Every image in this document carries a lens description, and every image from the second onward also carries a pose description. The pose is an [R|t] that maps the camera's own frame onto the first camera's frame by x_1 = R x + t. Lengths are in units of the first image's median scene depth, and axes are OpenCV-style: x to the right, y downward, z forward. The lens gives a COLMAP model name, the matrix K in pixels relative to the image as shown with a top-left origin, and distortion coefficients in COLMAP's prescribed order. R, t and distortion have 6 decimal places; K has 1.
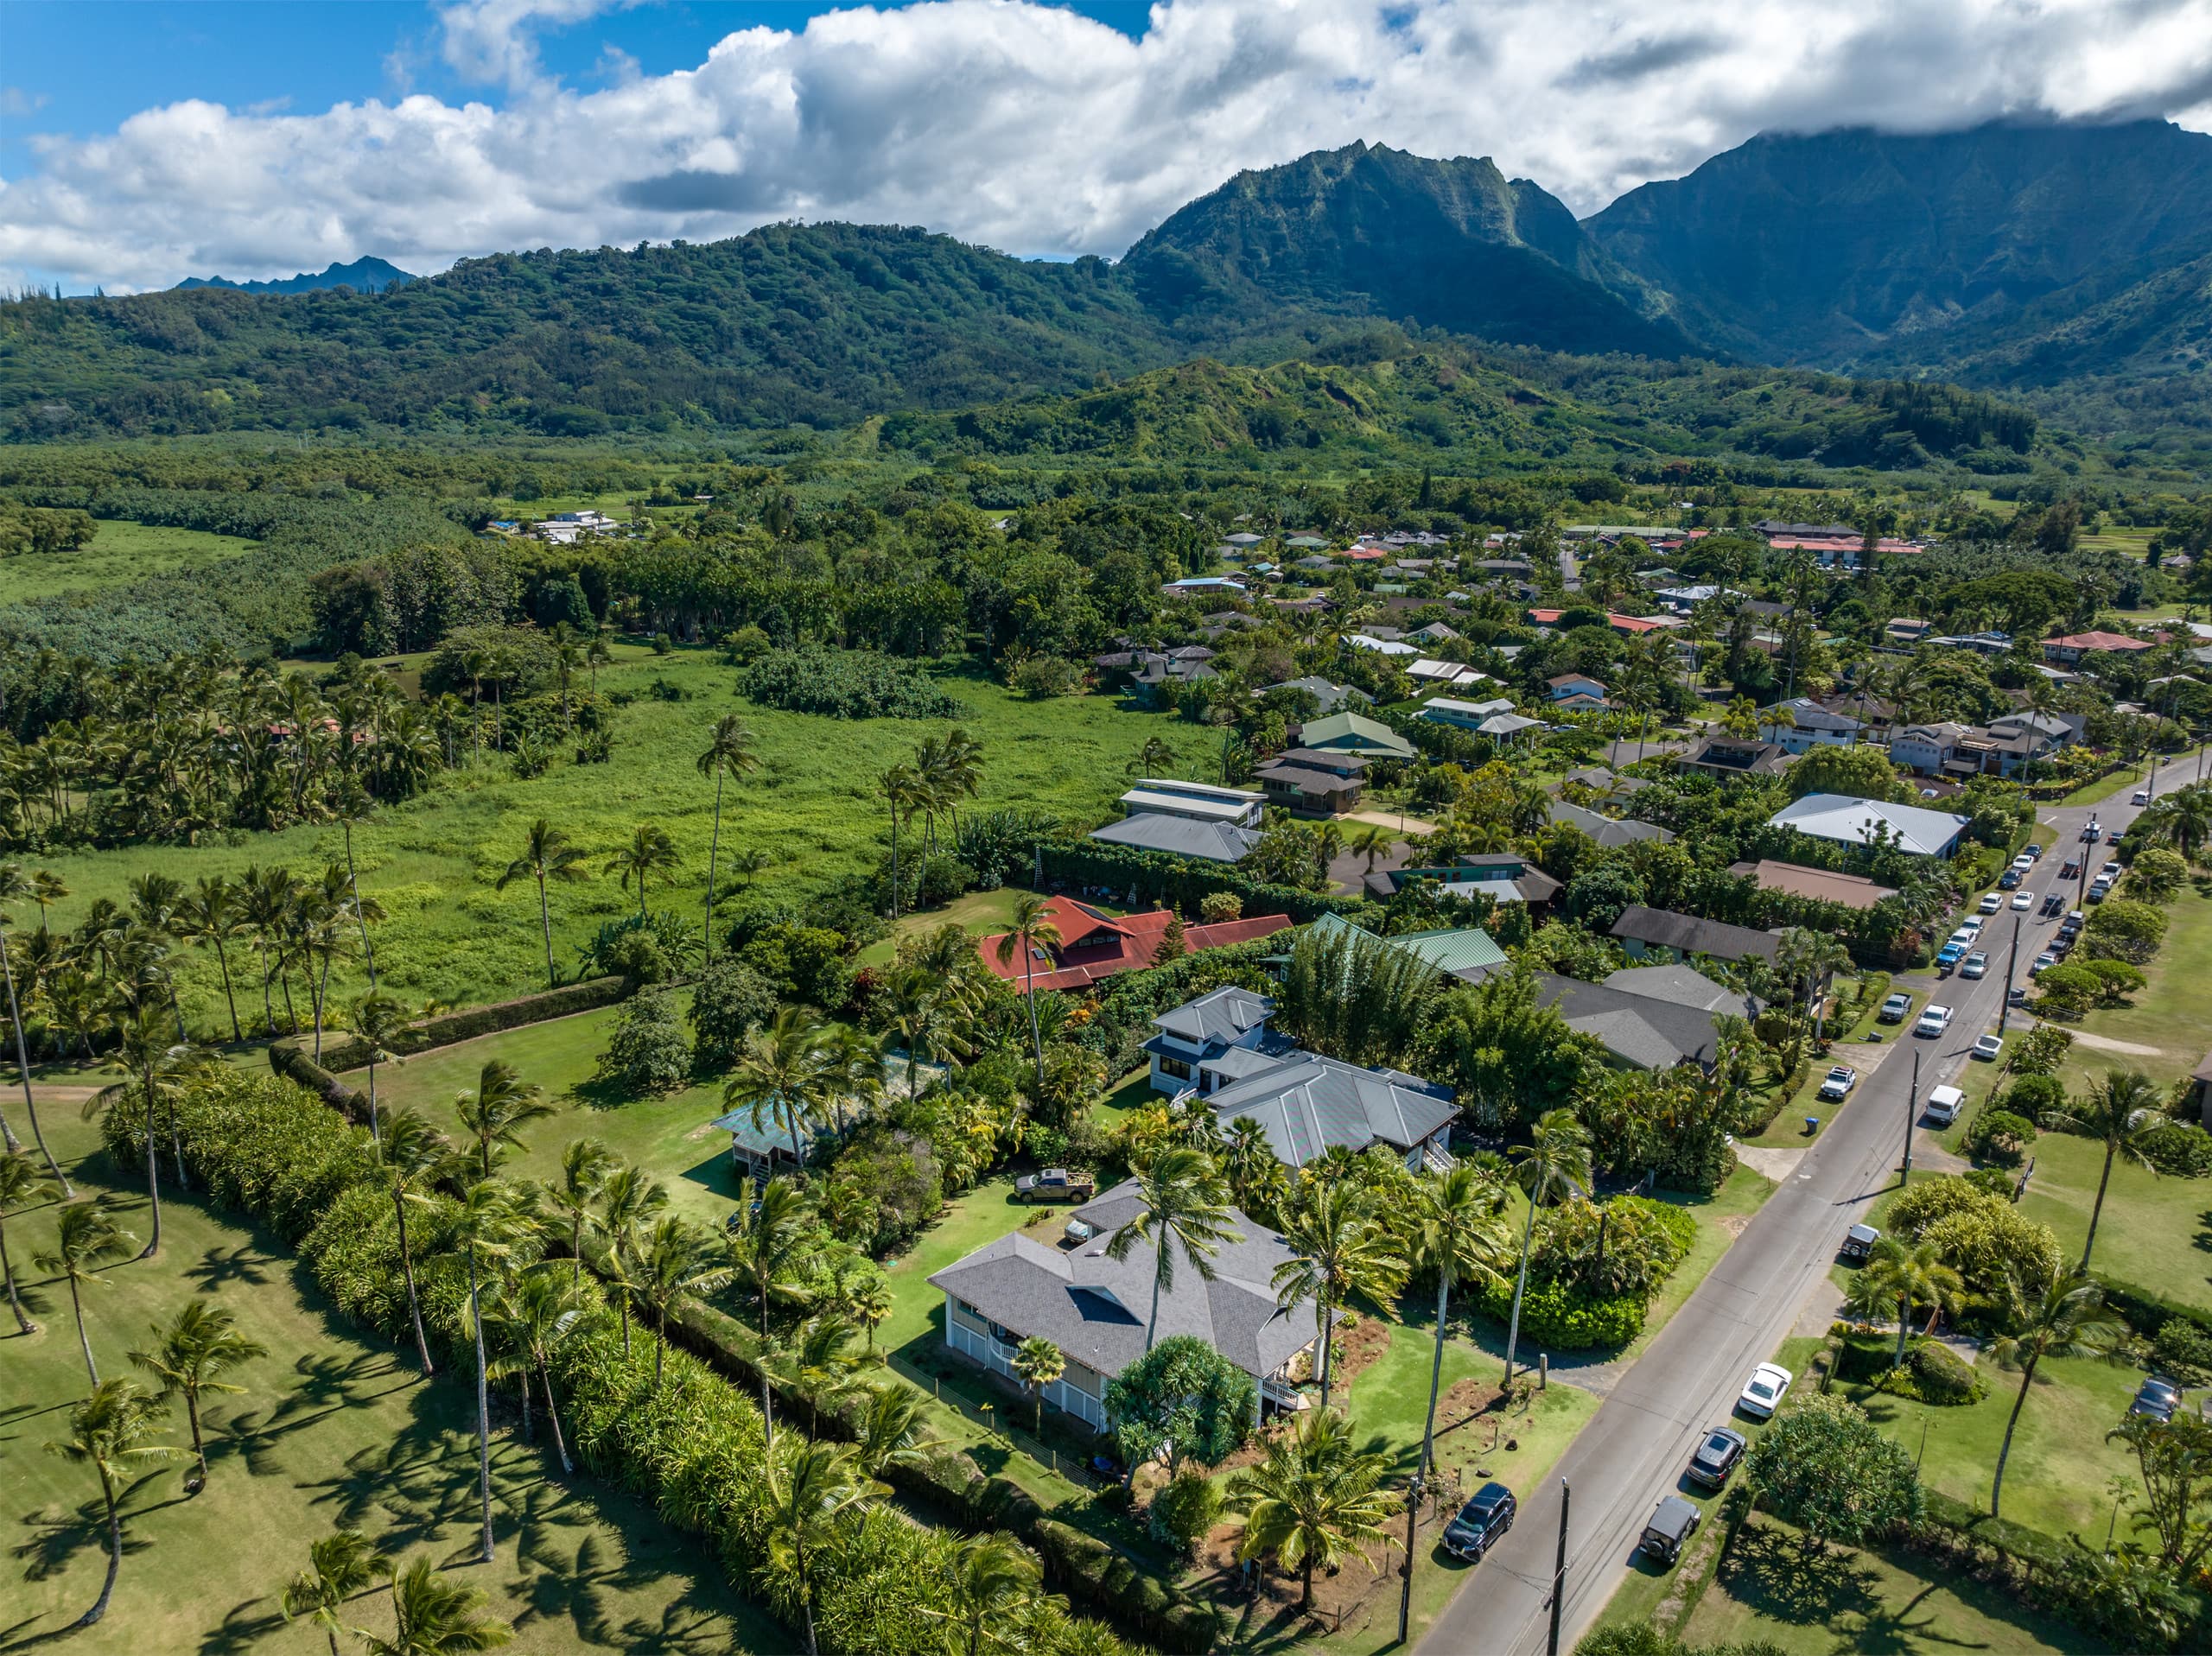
lens RADIAL K [[1580.8, 0, 1087.7], [0, 1580.8, 835.3], [0, 0, 1]] dist [-0.041860, 0.010758]
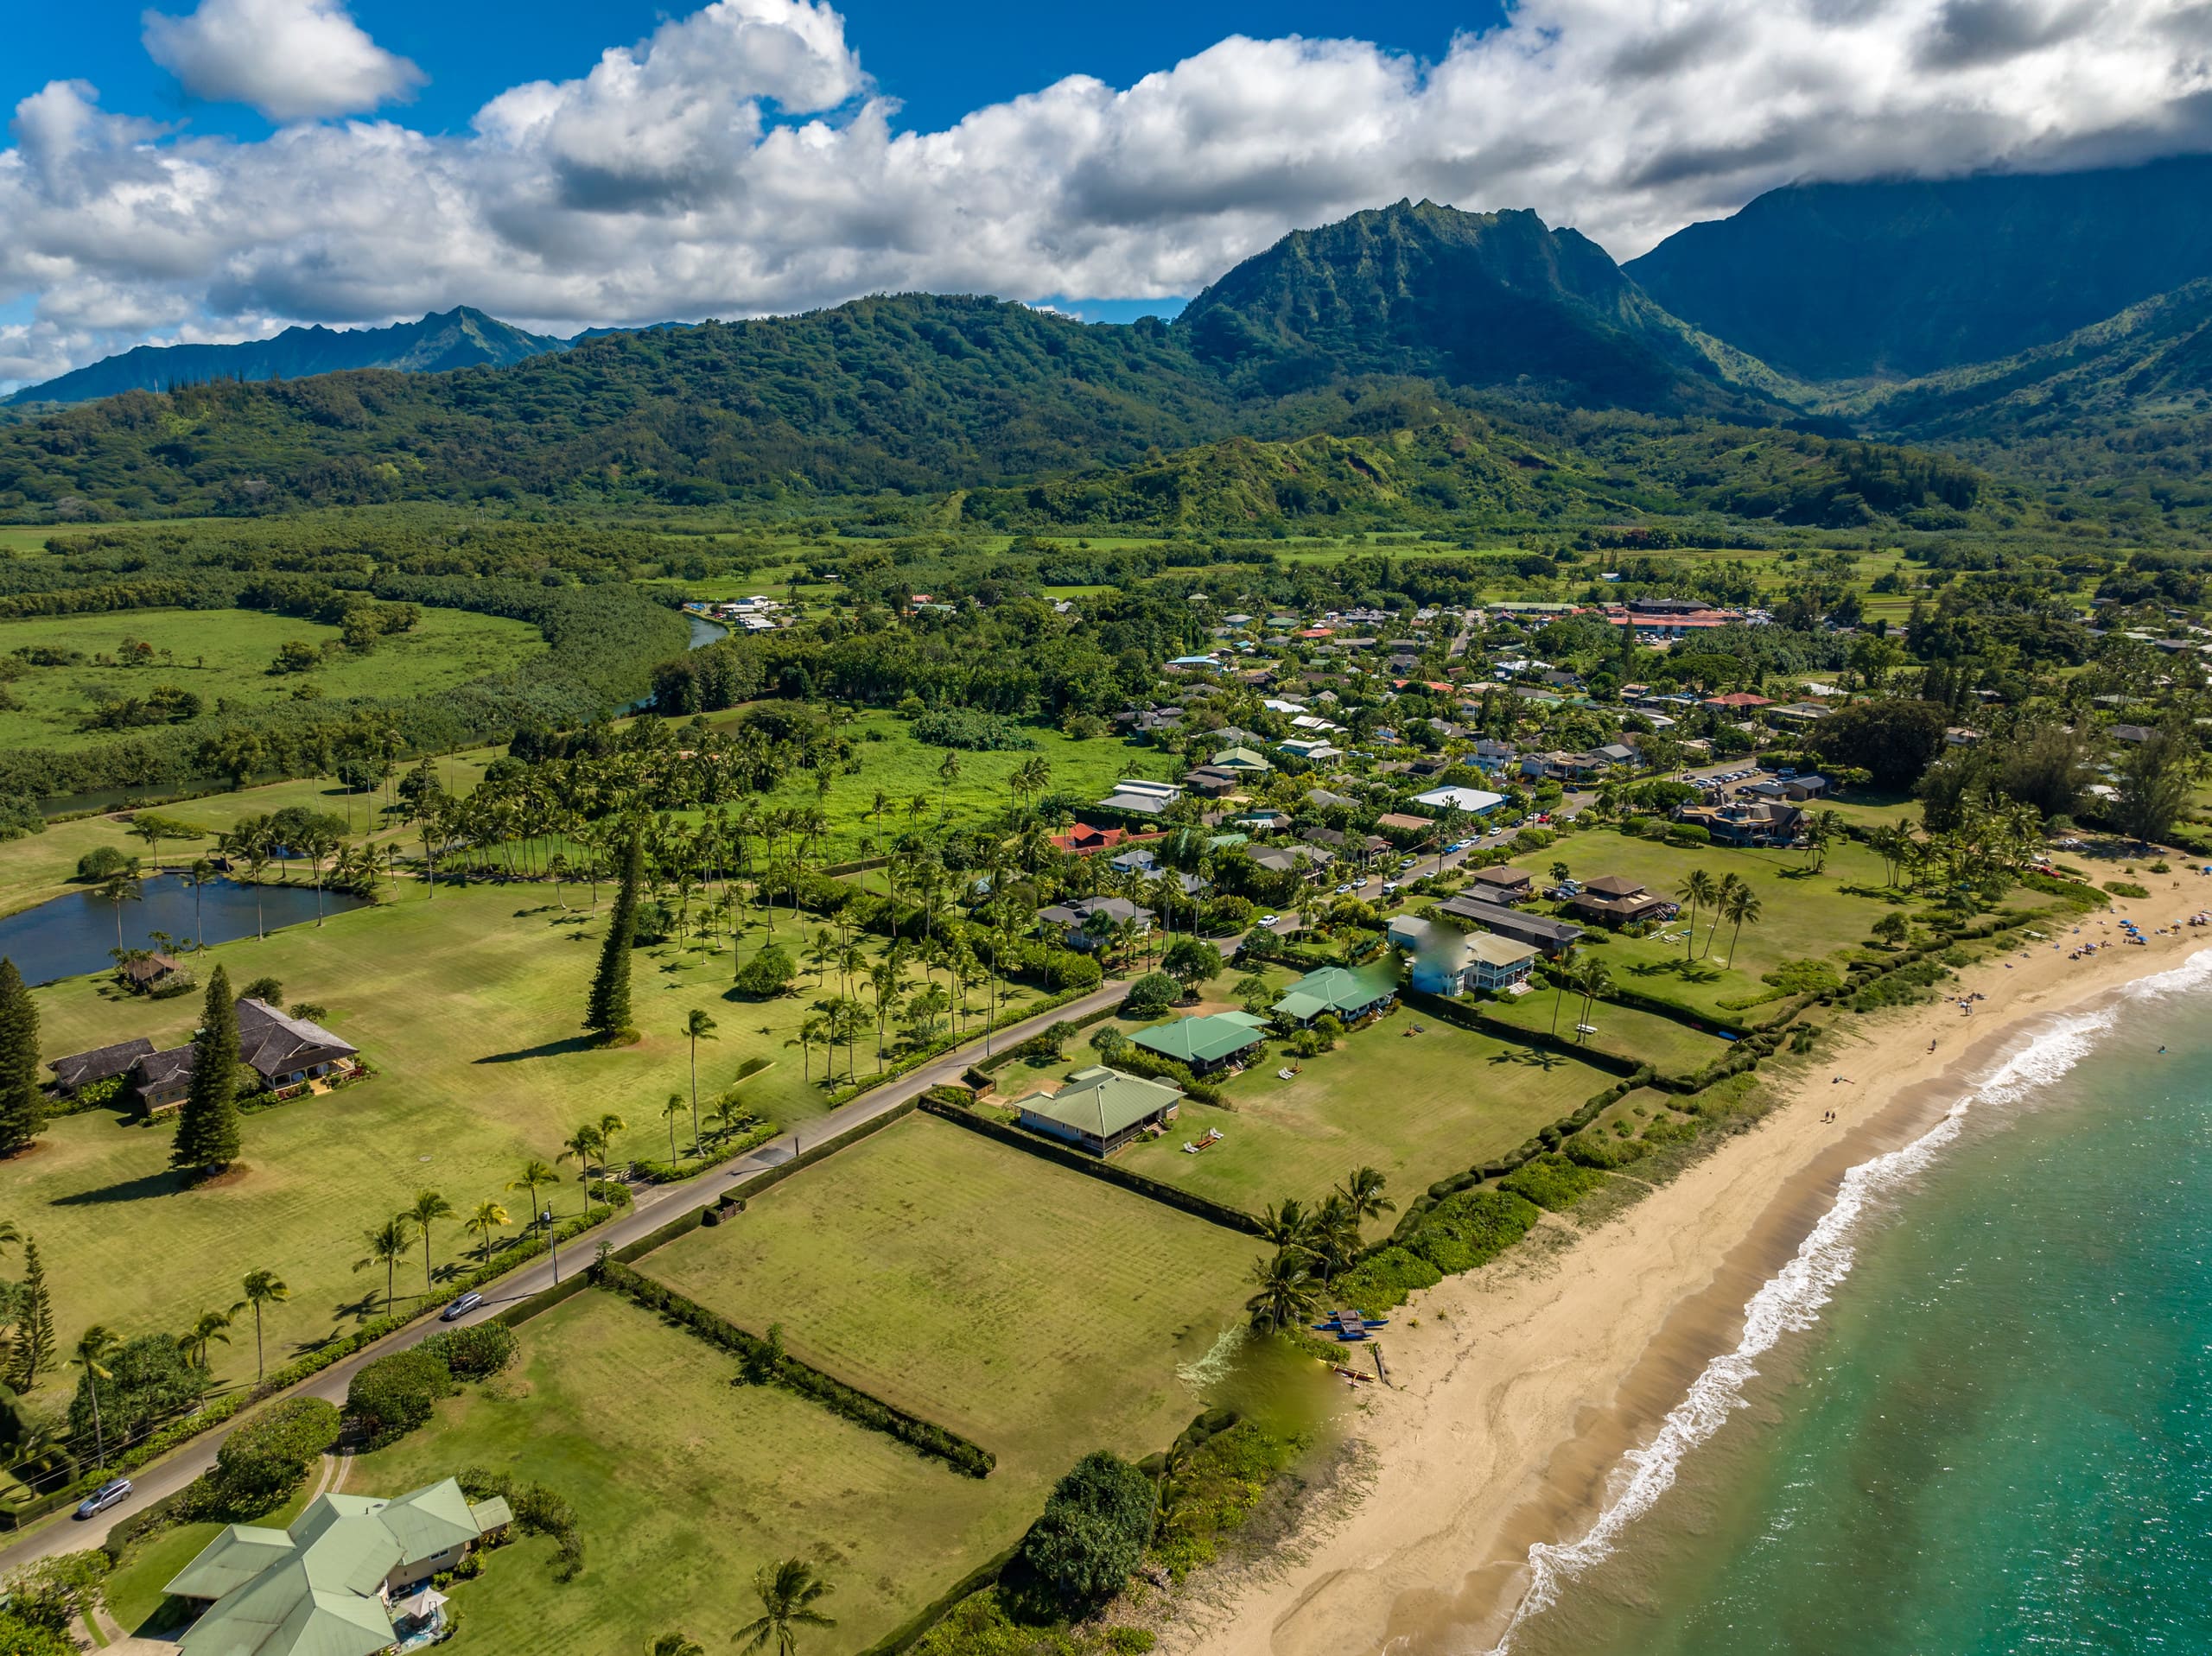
lens RADIAL K [[1580.8, 0, 1126.2], [0, 1580.8, 806.6], [0, 0, 1]] dist [-0.041860, 0.010758]
pose [[0.999839, -0.002262, -0.017778, 0.011137], [0.001635, 0.999379, -0.035205, 0.011313], [0.017846, 0.035170, 0.999222, -0.168511]]
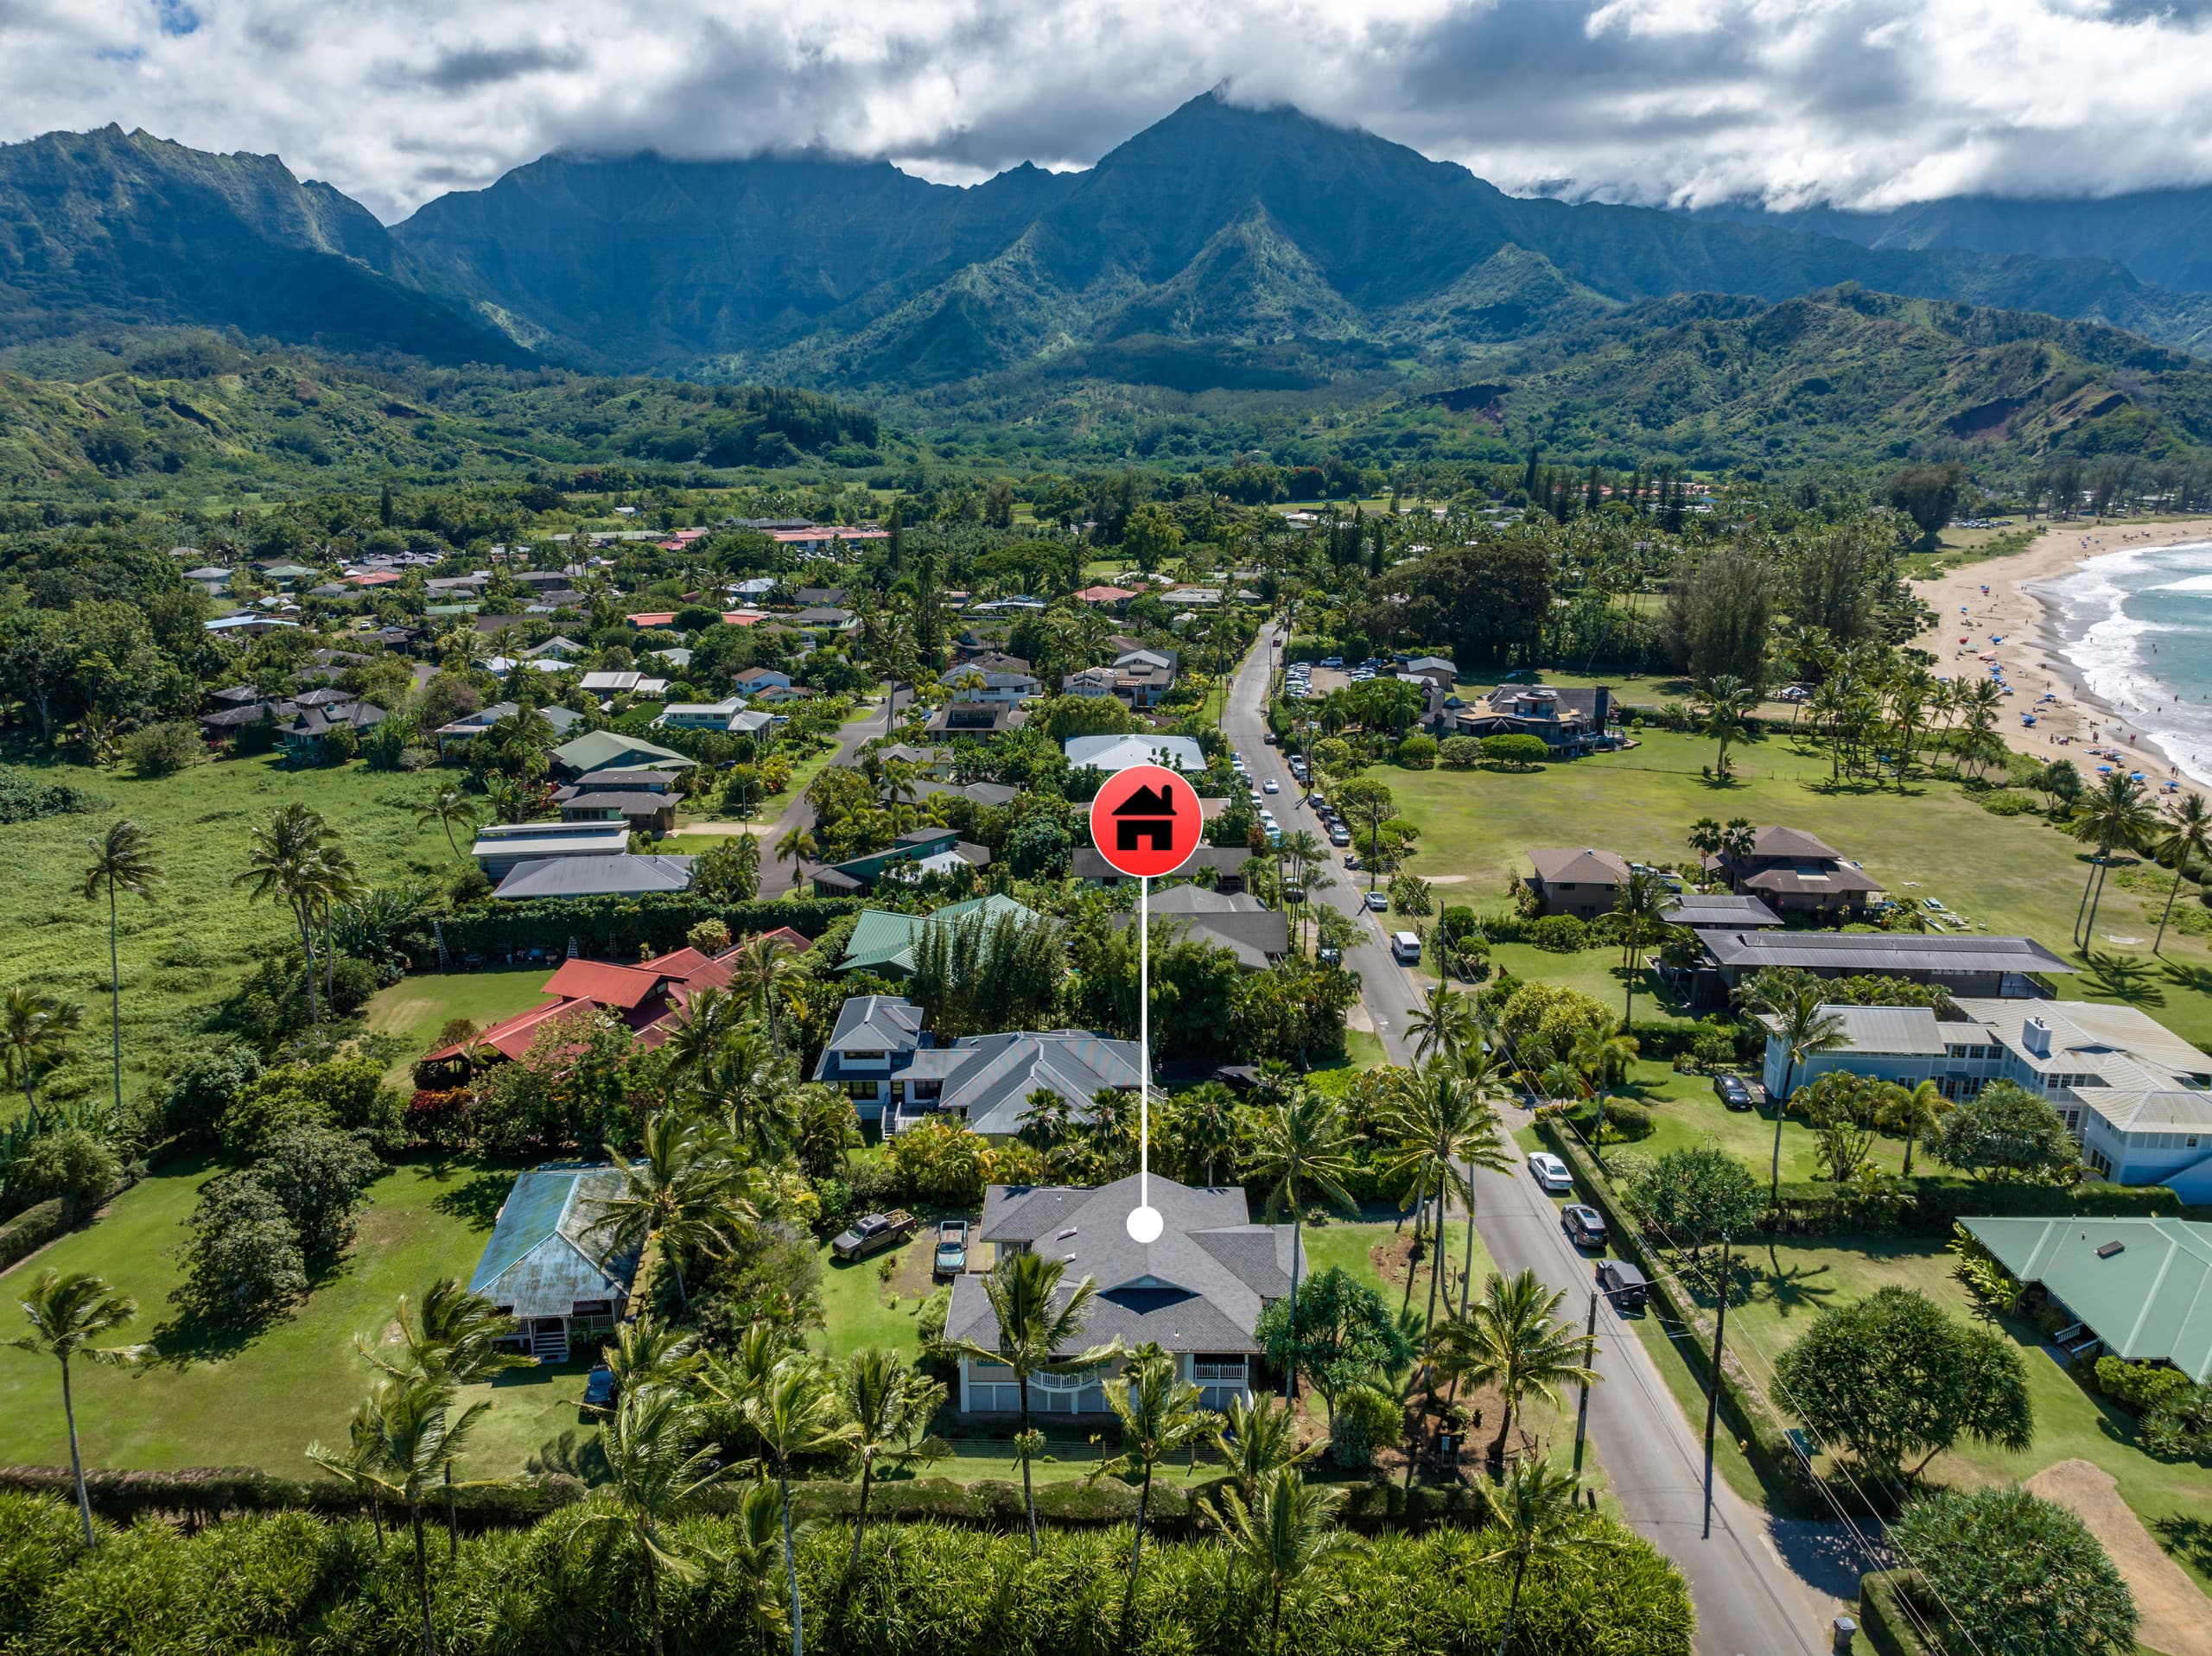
lens RADIAL K [[1580.8, 0, 1122.4], [0, 1580.8, 821.3], [0, 0, 1]] dist [-0.041860, 0.010758]
pose [[0.758375, -0.173227, 0.628379, -0.035597], [0.182654, 0.981893, 0.050241, -0.002709], [-0.625704, 0.076675, 0.776283, 0.014079]]
